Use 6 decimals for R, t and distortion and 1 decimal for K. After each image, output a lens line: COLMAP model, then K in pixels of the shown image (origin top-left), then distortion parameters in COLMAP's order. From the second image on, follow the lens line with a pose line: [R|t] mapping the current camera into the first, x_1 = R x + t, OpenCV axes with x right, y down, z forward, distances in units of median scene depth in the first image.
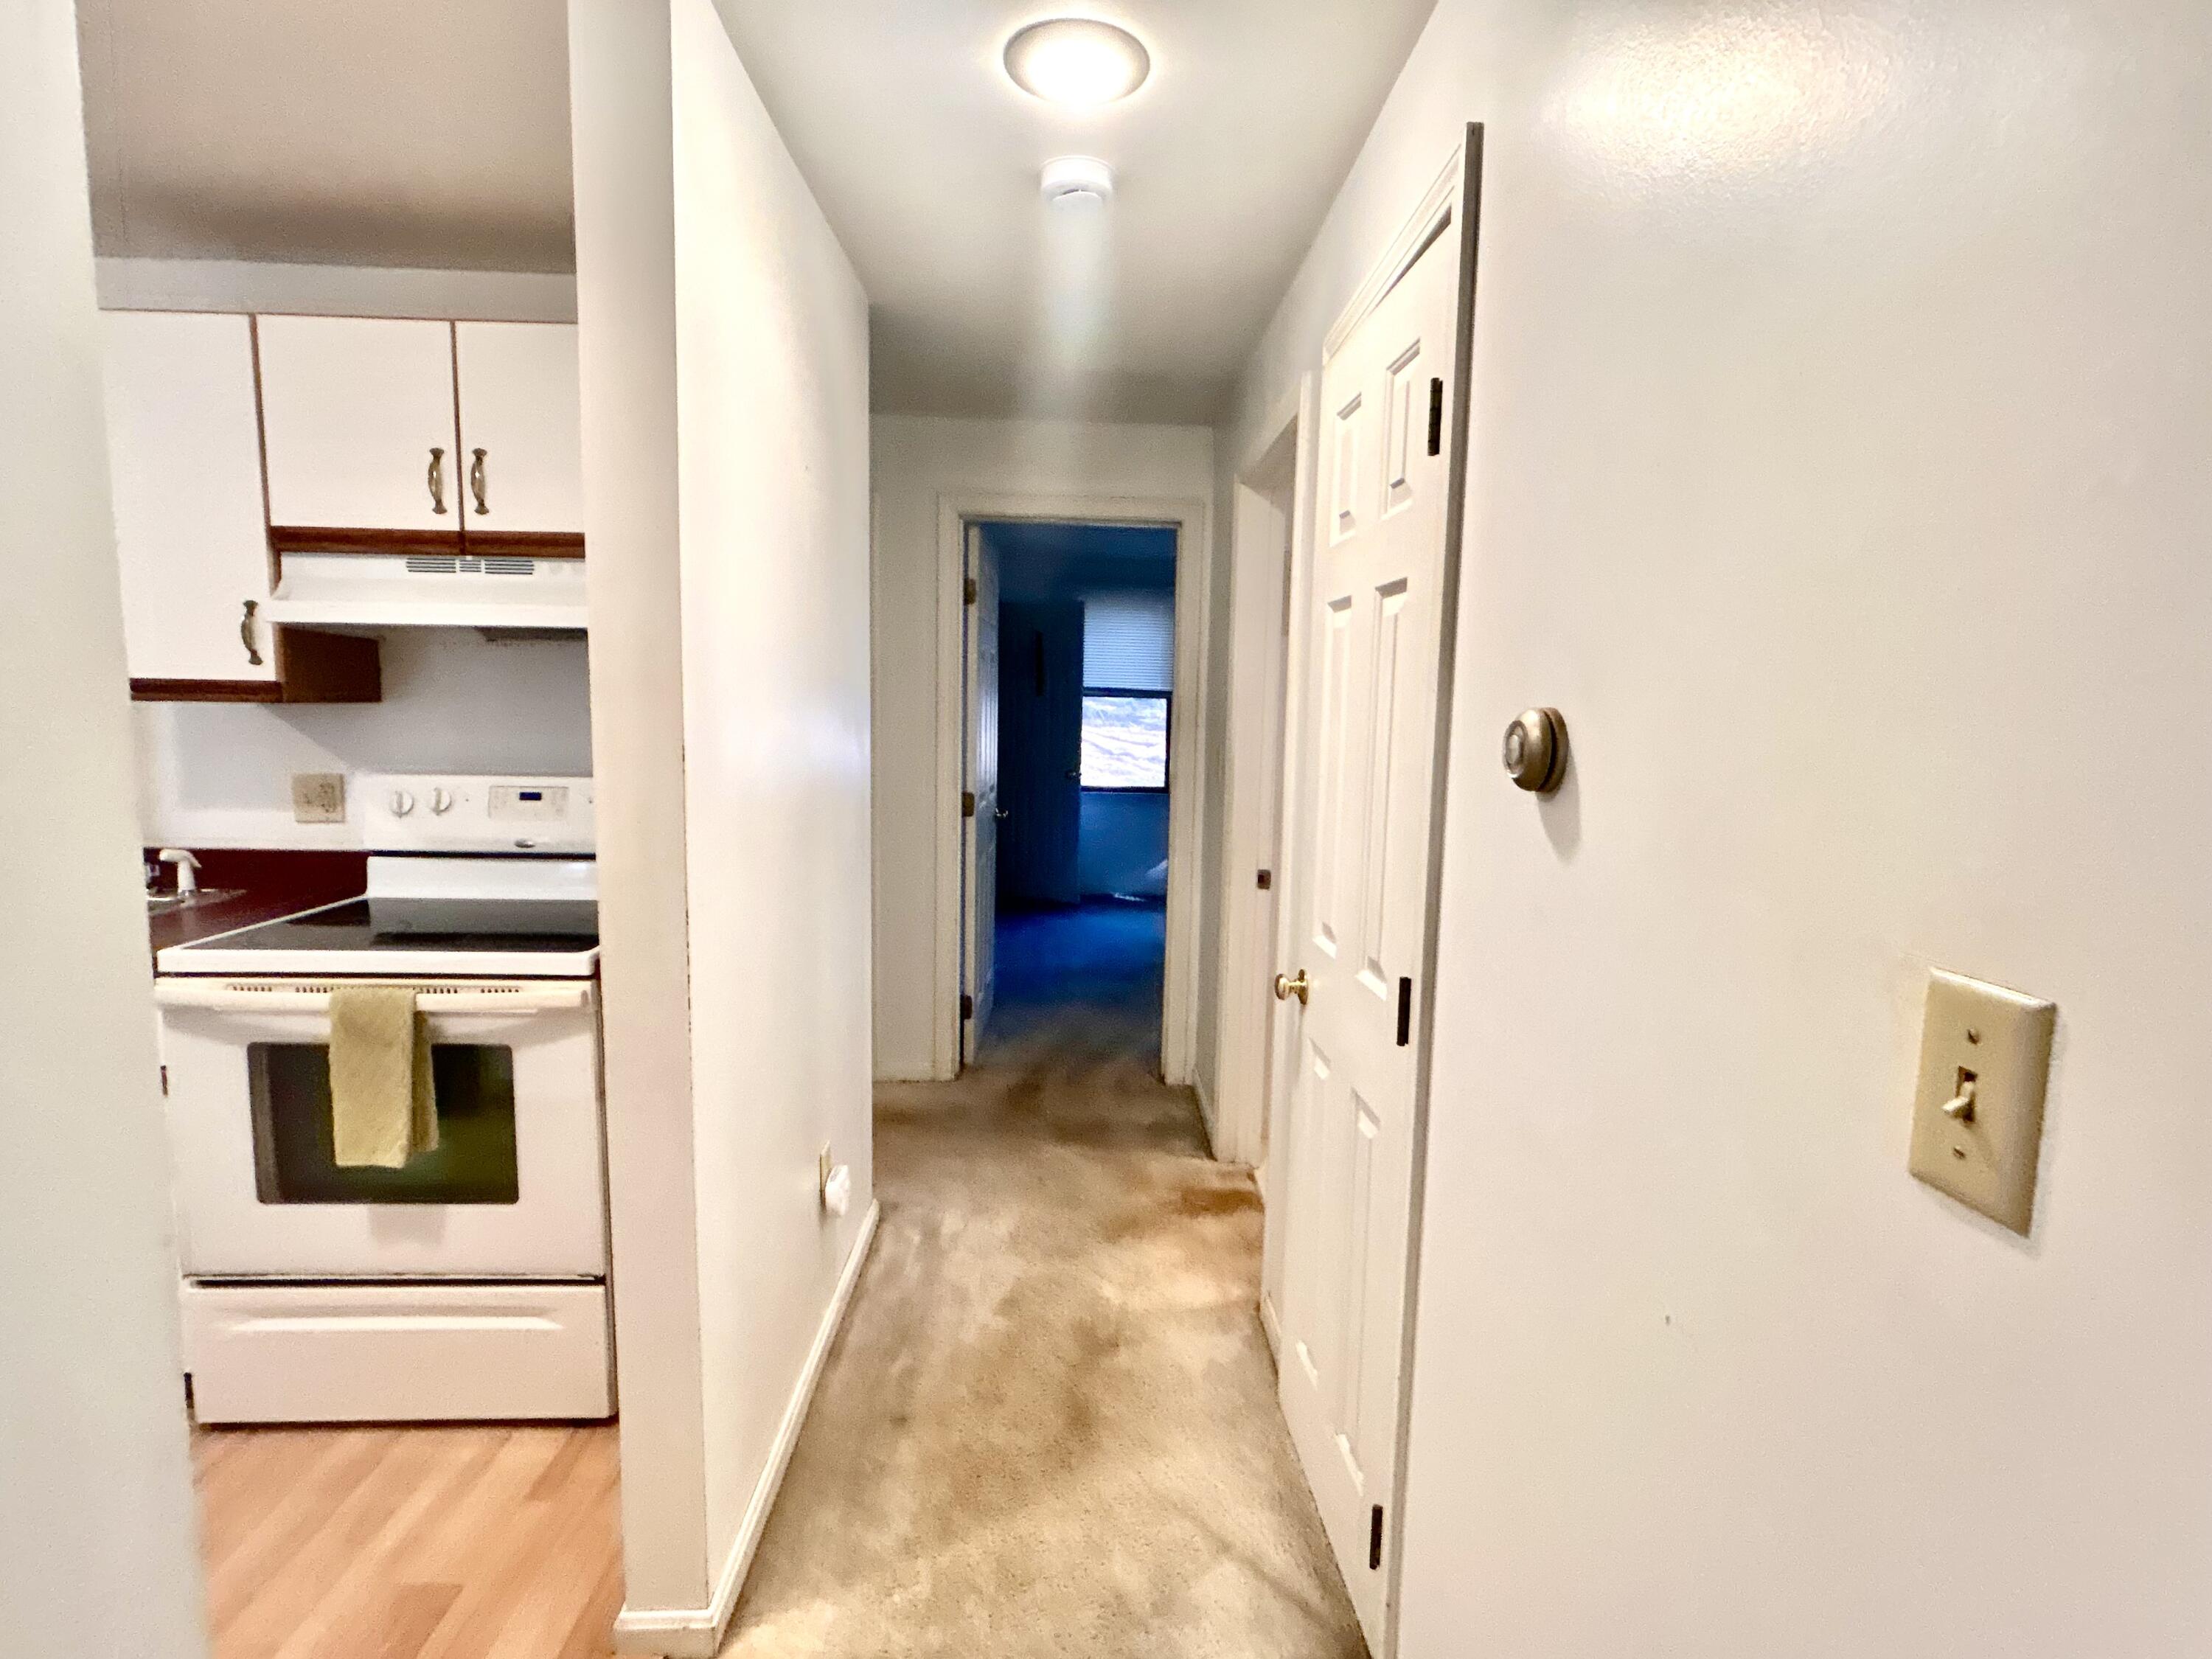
lens RADIAL K [[1022.9, 0, 1102.3], [0, 1022.9, 823.9], [0, 0, 1]] dist [0.015527, 0.000928]
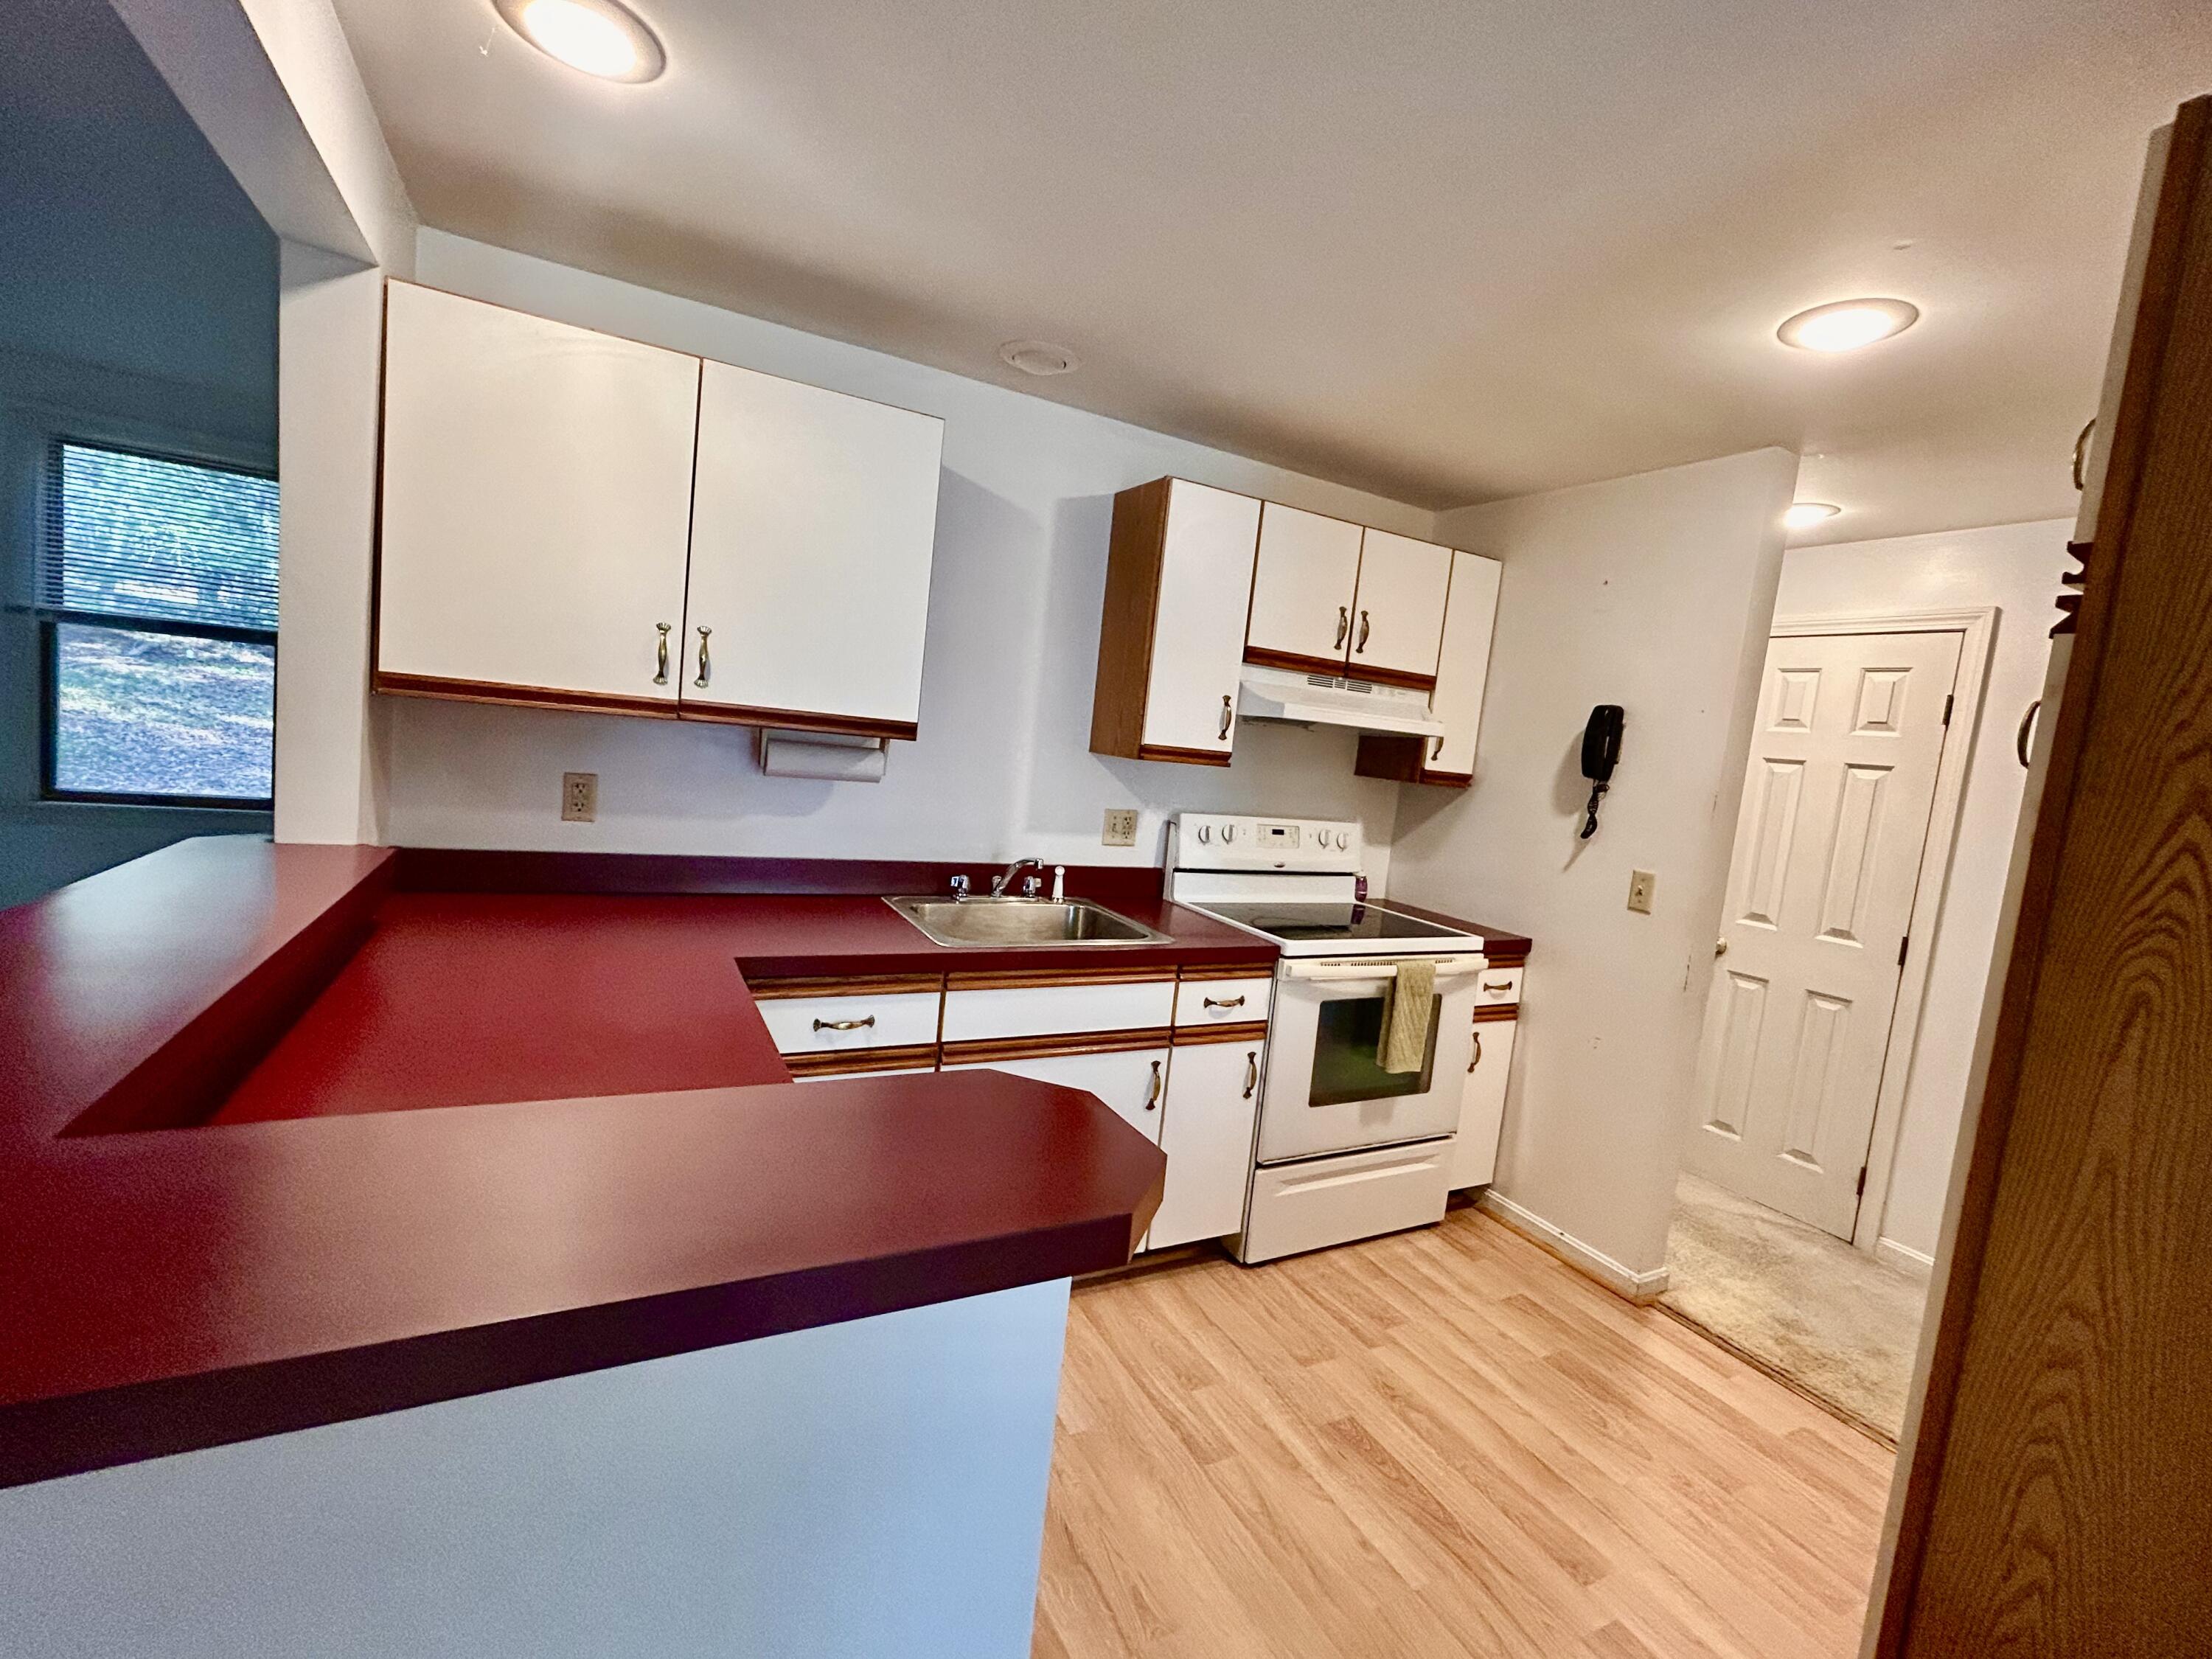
lens RADIAL K [[928.2, 0, 1097.5], [0, 928.2, 823.2], [0, 0, 1]] dist [0.004121, 0.000173]
pose [[0.892495, 0.030700, 0.450011, -1.545731], [-0.034434, 0.999407, 0.000111, -0.034265], [-0.449741, -0.015595, 0.893023, -0.059215]]
